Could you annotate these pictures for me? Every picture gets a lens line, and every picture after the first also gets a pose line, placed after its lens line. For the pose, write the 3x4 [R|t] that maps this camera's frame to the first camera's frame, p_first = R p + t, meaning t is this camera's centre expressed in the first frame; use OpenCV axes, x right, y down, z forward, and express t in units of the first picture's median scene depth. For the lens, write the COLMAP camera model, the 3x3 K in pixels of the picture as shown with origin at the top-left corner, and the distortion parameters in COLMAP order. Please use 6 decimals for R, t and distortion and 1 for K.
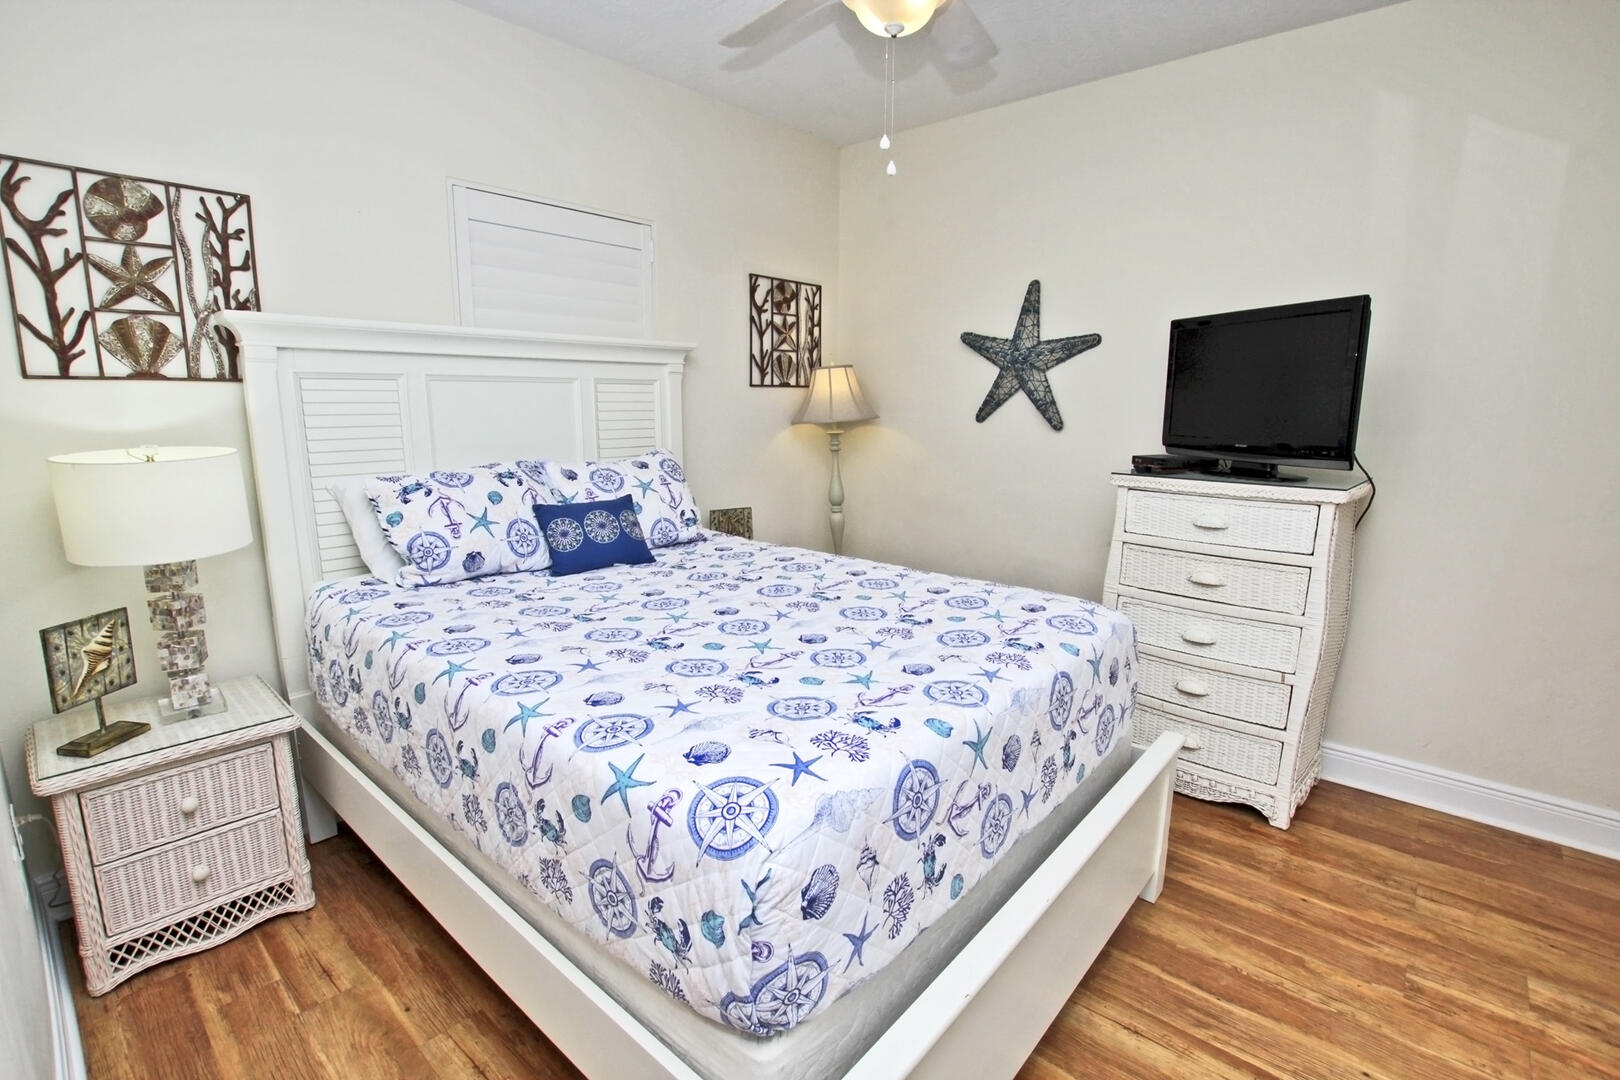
lens RADIAL K [[751.1, 0, 811.0], [0, 751.1, 544.8], [0, 0, 1]] dist [-0.008678, -0.000169]
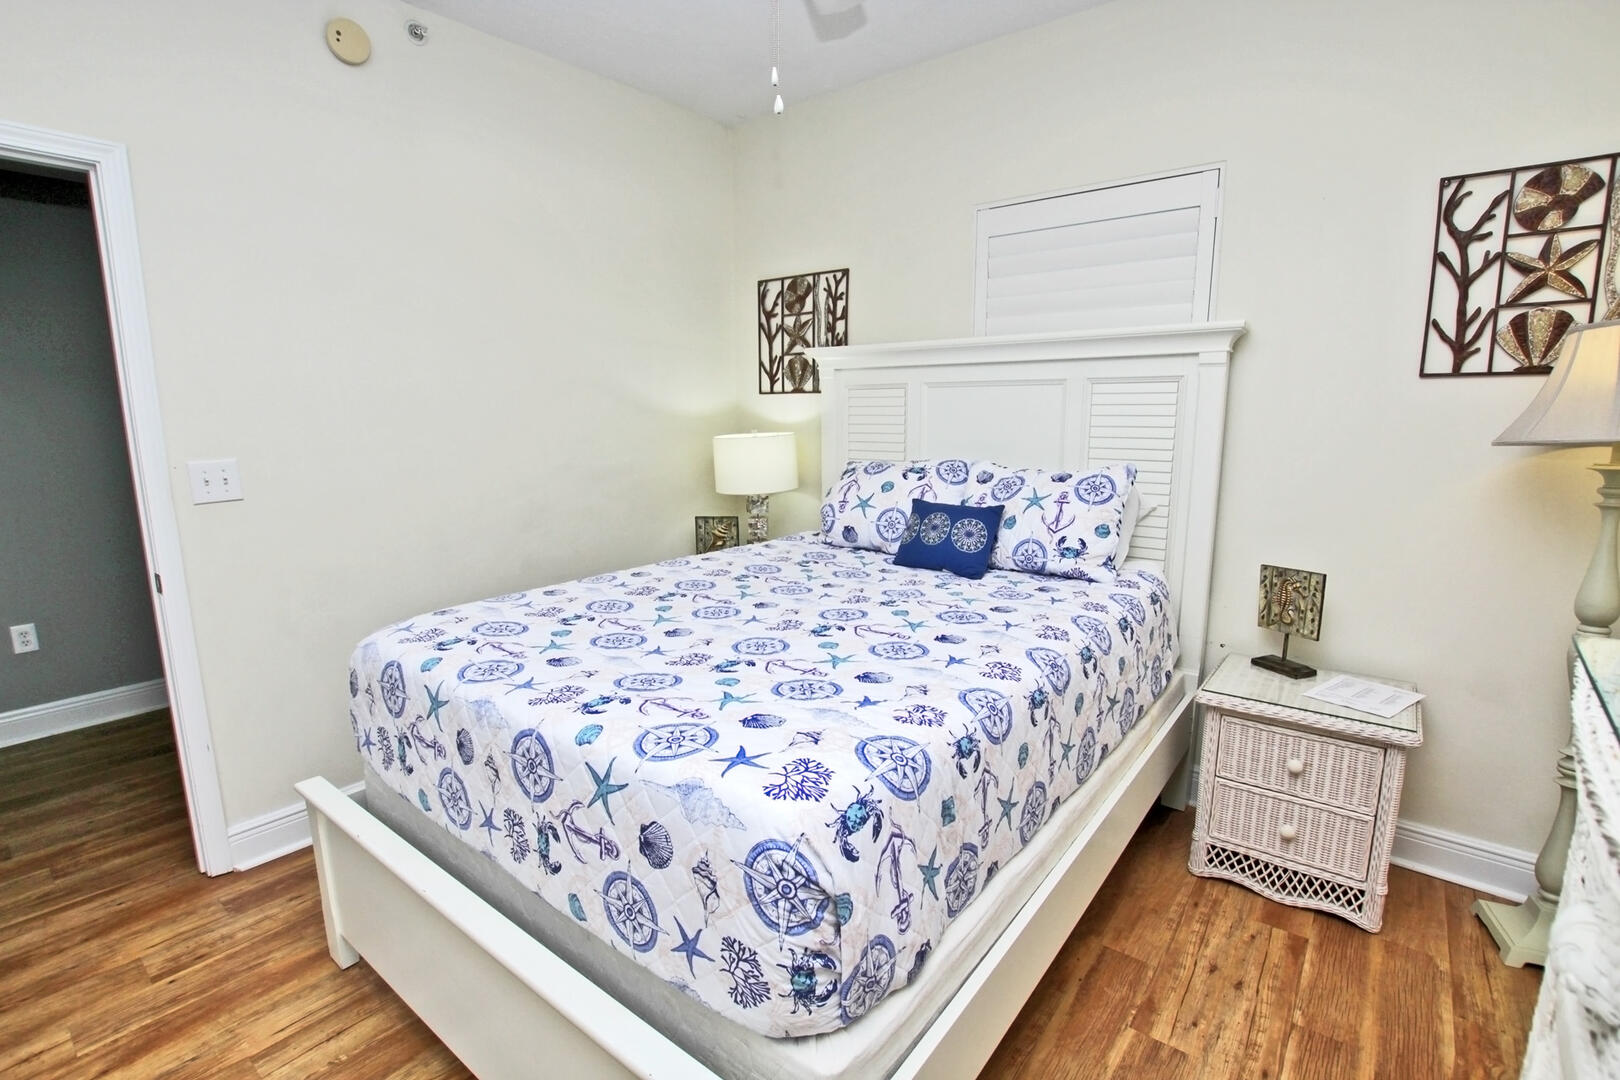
lens RADIAL K [[751.1, 0, 814.1], [0, 751.1, 539.3], [0, 0, 1]] dist [-0.008678, -0.000169]
pose [[0.076428, 0.175730, -0.981467, 0.630903], [-0.176942, 0.971113, 0.160097, -0.129579], [0.981249, 0.161427, 0.105314, 0.662841]]
